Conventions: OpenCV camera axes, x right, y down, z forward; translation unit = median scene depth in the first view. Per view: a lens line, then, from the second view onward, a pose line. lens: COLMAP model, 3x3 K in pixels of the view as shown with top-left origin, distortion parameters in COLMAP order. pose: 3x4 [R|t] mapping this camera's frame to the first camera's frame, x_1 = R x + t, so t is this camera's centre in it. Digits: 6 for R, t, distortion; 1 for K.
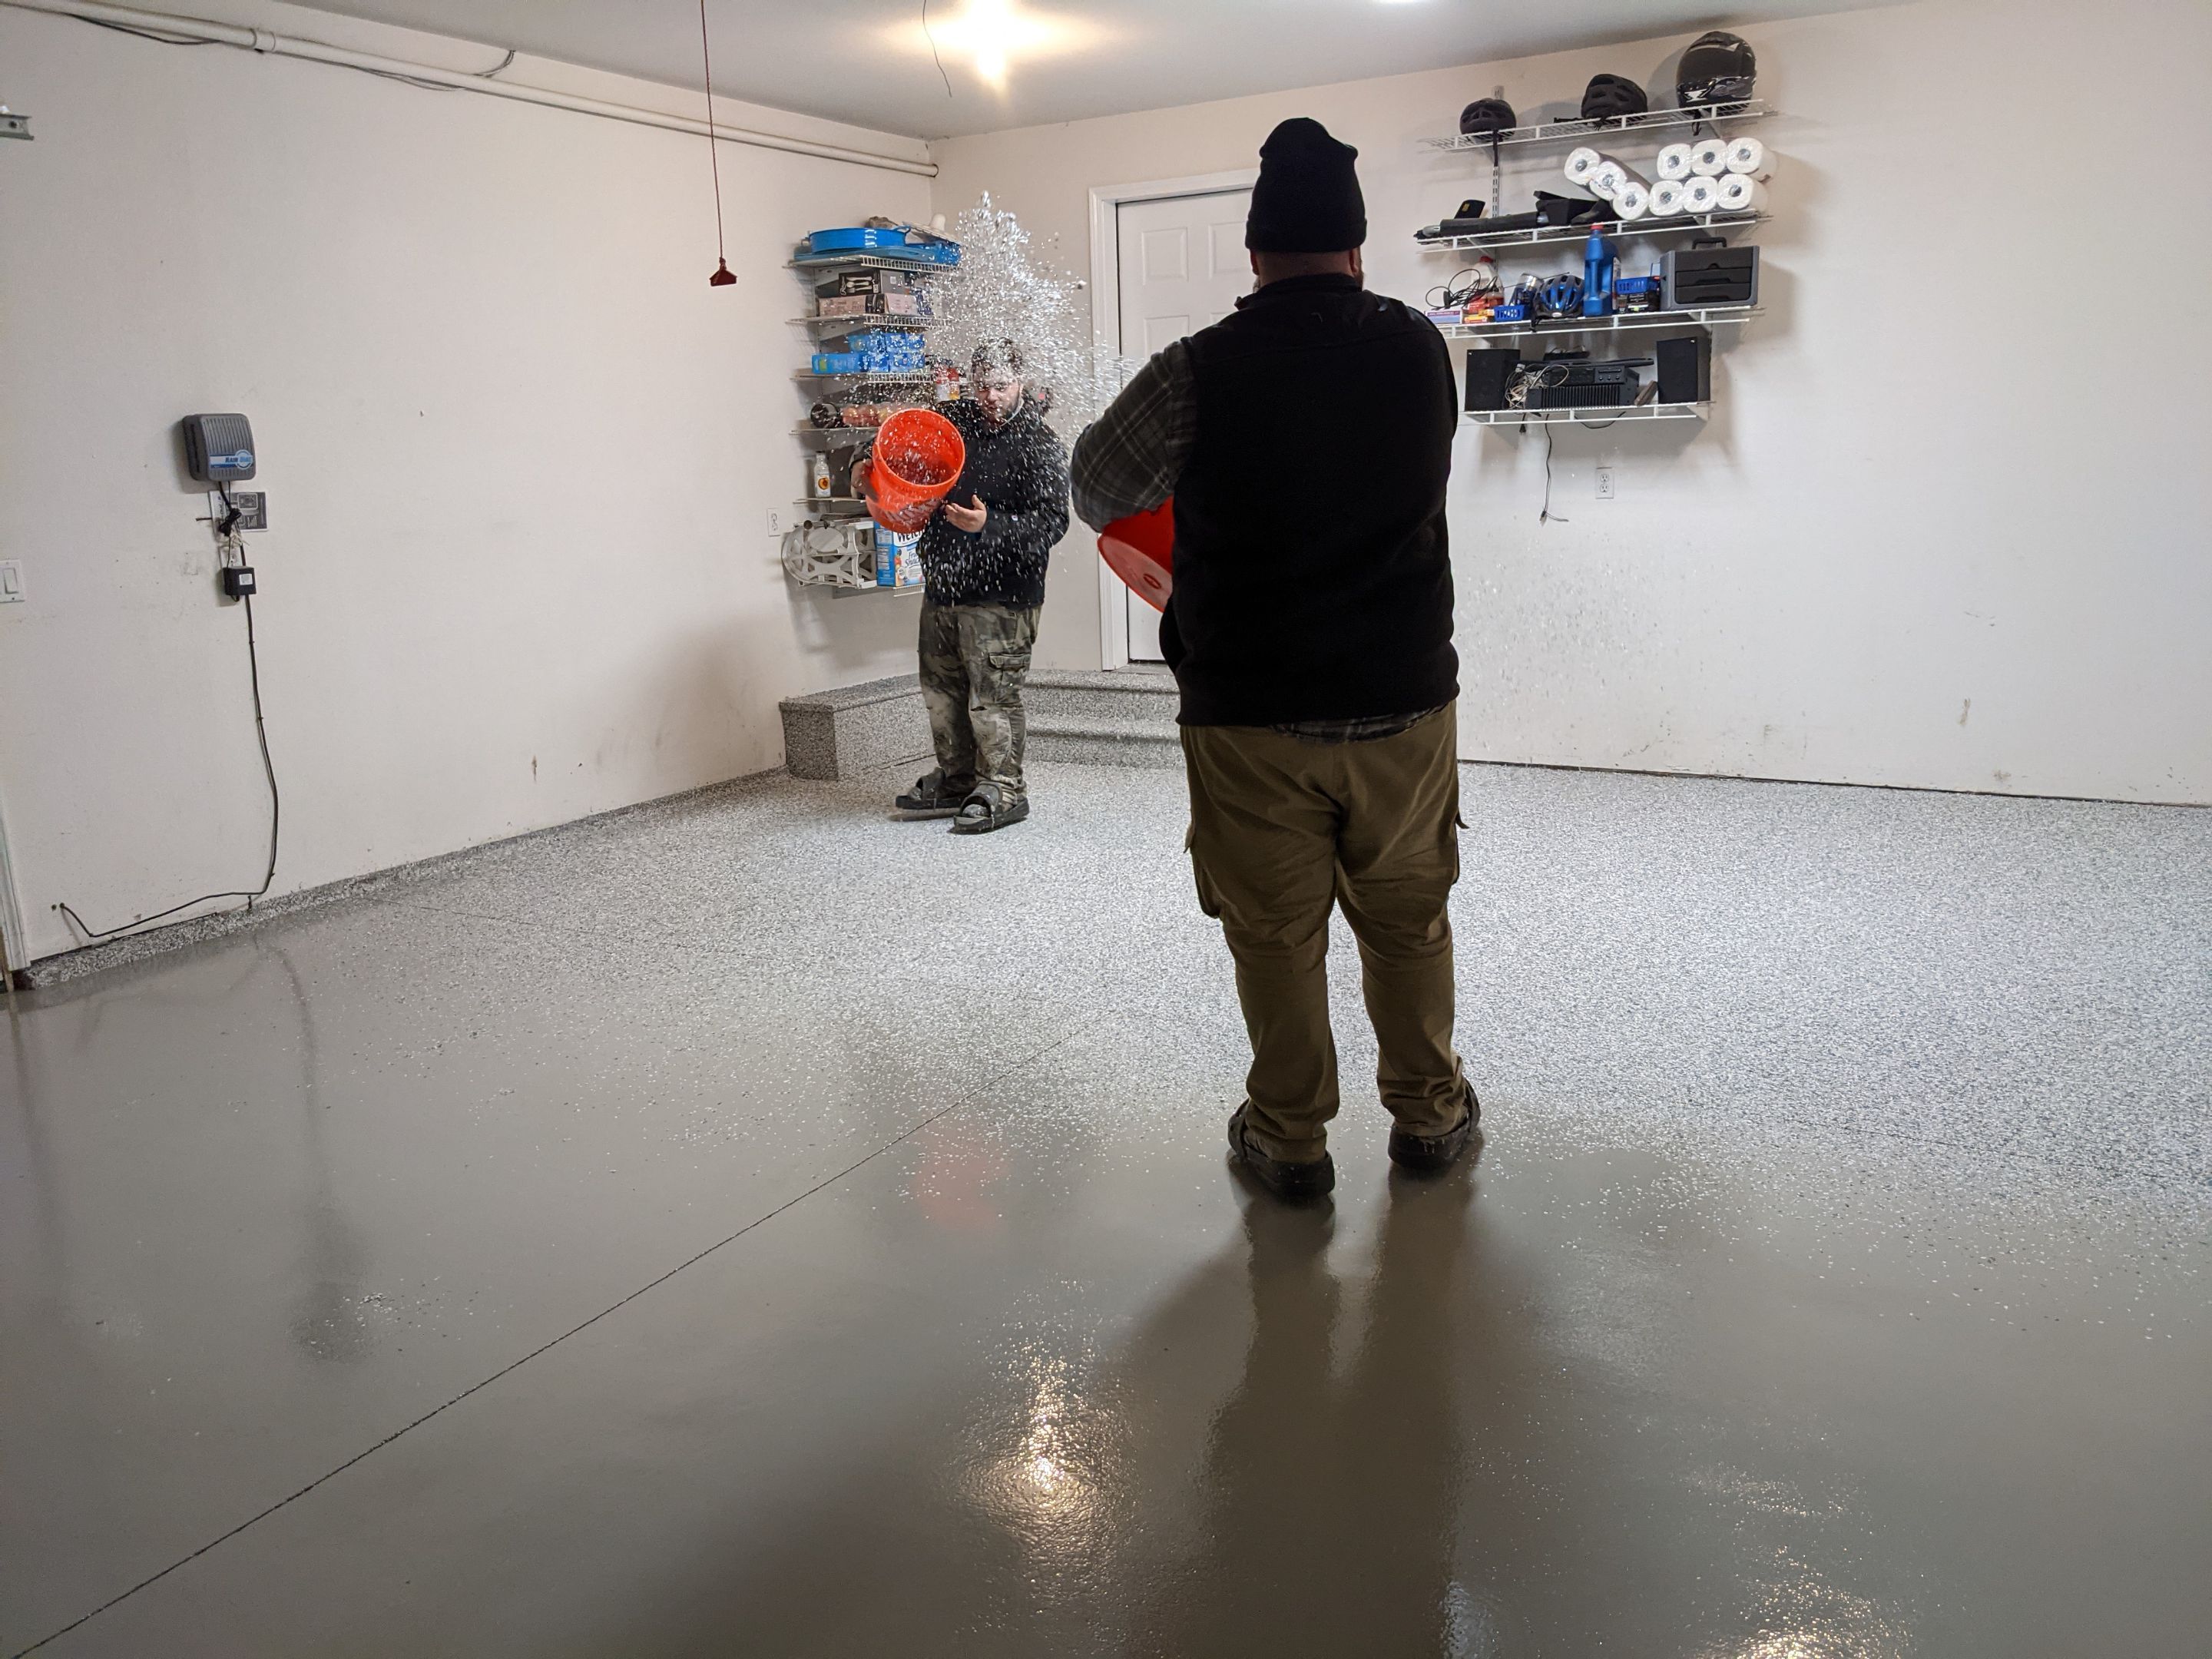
lens RADIAL K [[1725.0, 0, 1125.2], [0, 1725.0, 830.1], [0, 0, 1]] dist [0.044864, -0.044463]
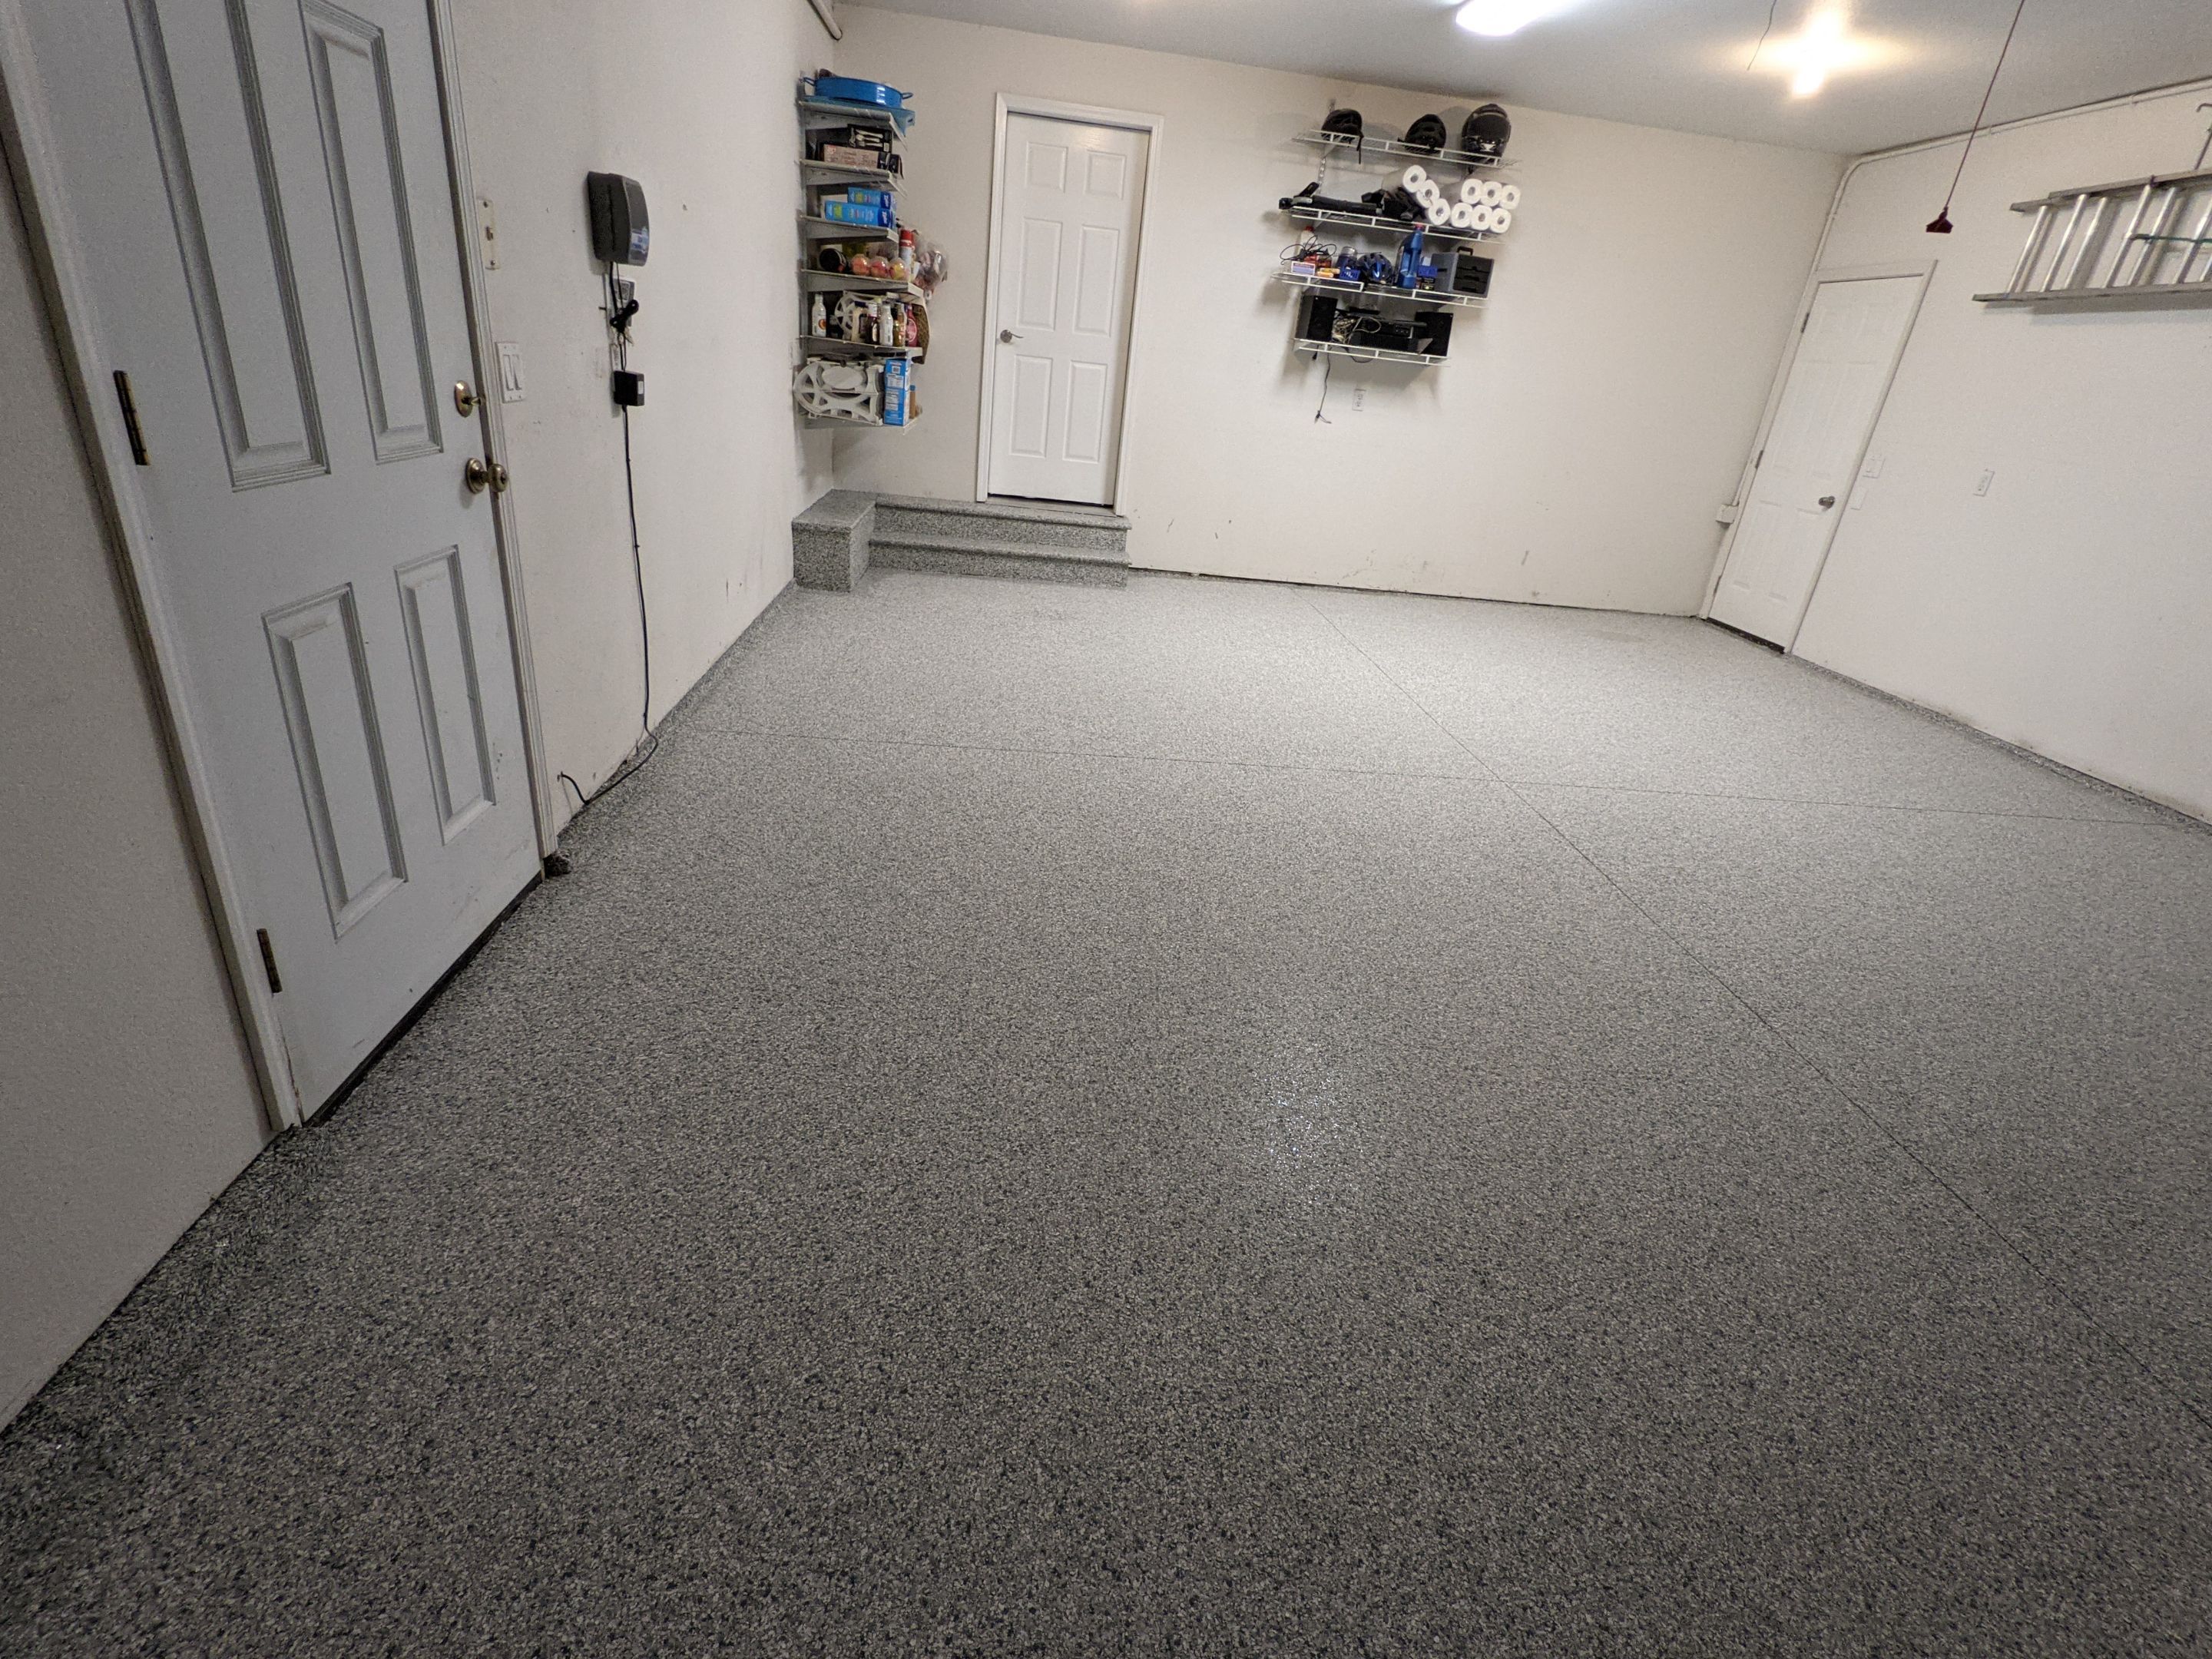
lens RADIAL K [[1061.6, 0, 1119.5], [0, 1061.6, 829.8], [0, 0, 1]] dist [-0.000990, 0.001421]
pose [[0.812047, -0.127966, 0.569390, -0.540787], [-0.002509, 0.974889, 0.222678, -0.037744], [-0.583587, -0.182254, 0.791334, 0.322865]]
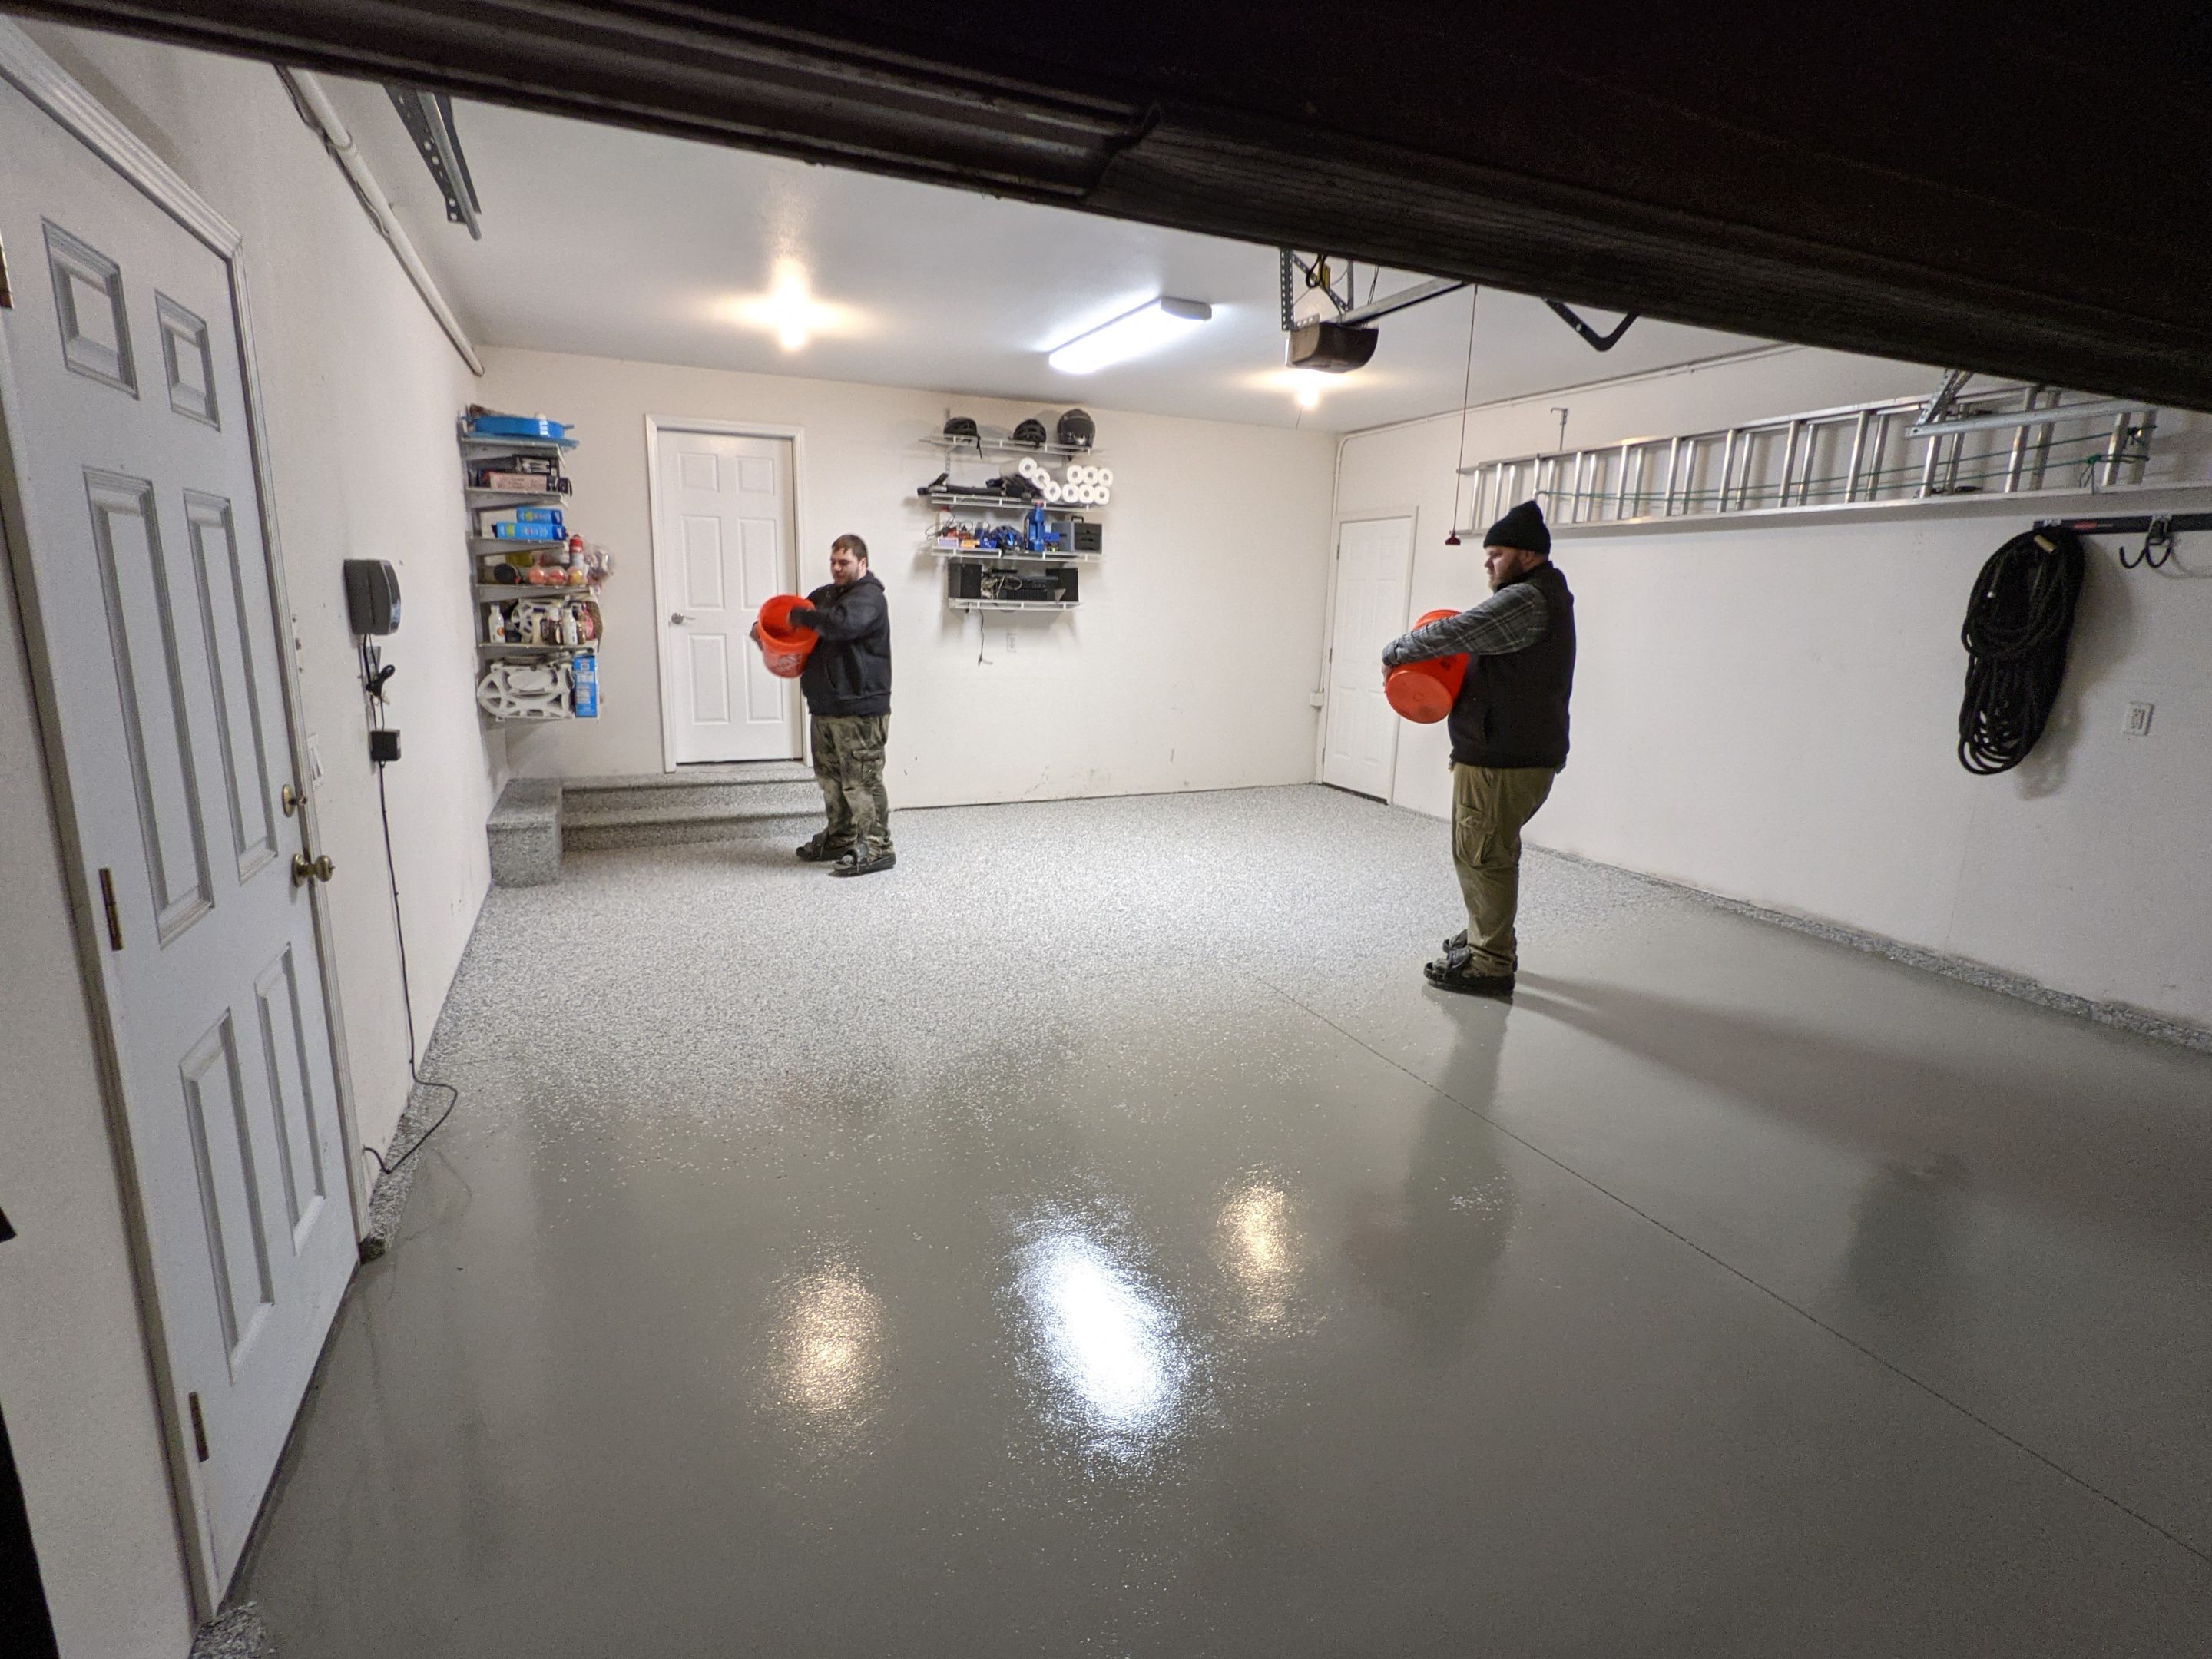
lens RADIAL K [[1057.8, 0, 1091.9], [0, 1057.8, 823.8], [0, 0, 1]] dist [0.001280, 0.000973]
pose [[0.589330, -0.124968, 0.798169, -0.619363], [0.134729, 0.989331, 0.055420, -0.070512], [-0.796579, 0.074876, 0.599879, 0.321569]]
